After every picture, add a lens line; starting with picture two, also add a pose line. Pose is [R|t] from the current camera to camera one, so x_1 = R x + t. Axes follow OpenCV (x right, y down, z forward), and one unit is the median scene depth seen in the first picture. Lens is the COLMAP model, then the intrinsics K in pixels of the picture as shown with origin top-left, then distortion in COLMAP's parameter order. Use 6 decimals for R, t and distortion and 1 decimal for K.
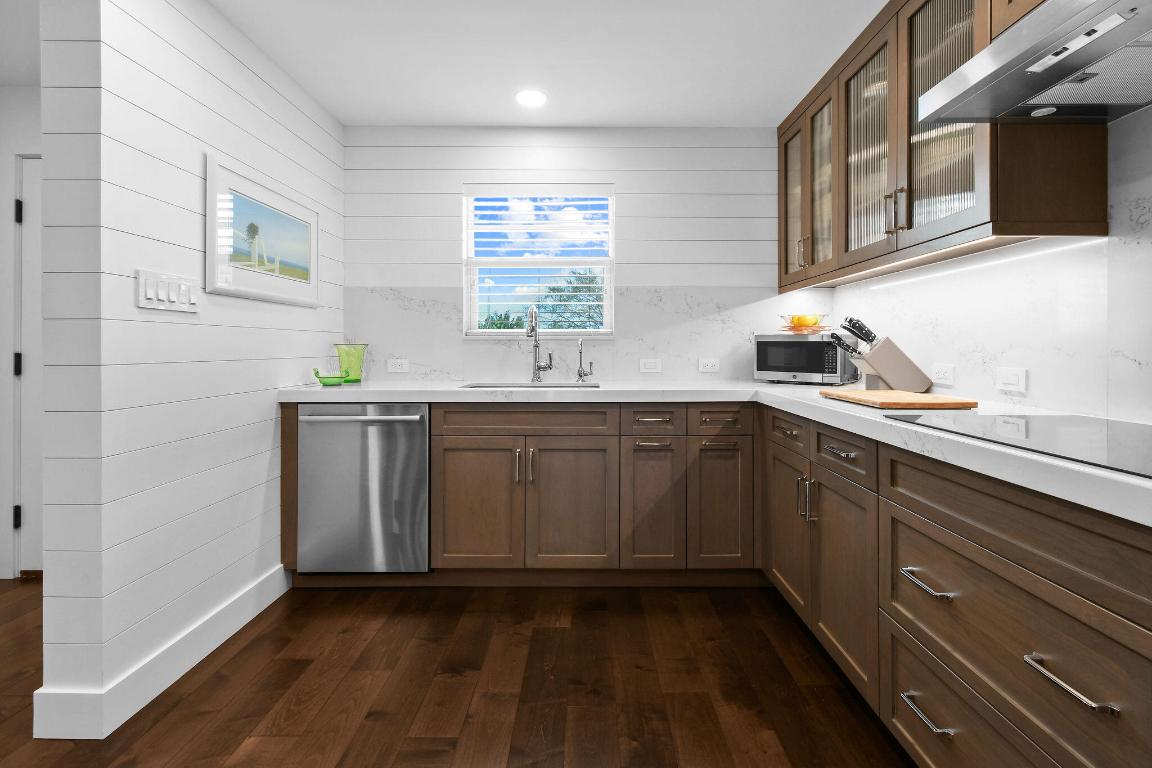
lens RADIAL K [[531.7, 0, 577.8], [0, 531.7, 362.5], [0, 0, 1]] dist [0.001770, 0.000152]
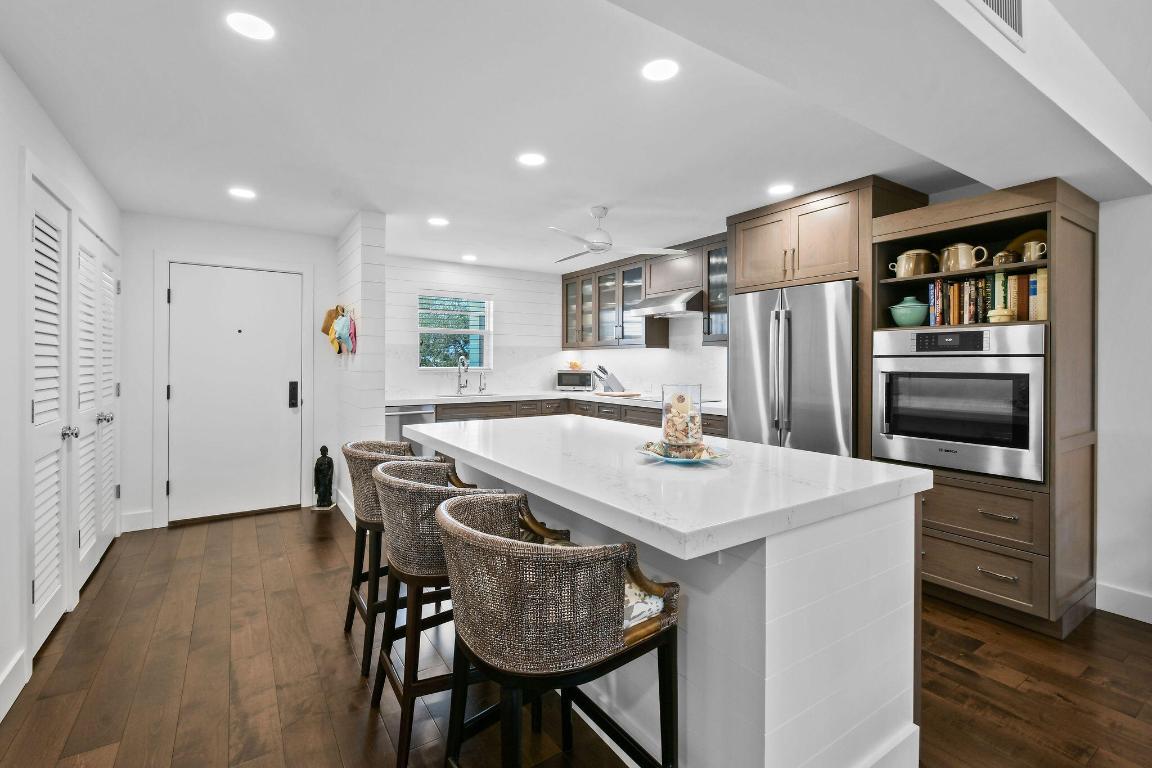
lens RADIAL K [[521.4, 0, 580.6], [0, 521.4, 382.7], [0, 0, 1]] dist [0.001258, -0.000036]
pose [[0.823006, -0.014004, 0.567860, -0.855484], [0.008207, 0.999885, 0.012764, -0.025637], [-0.567973, -0.005845, 0.823026, -0.888626]]
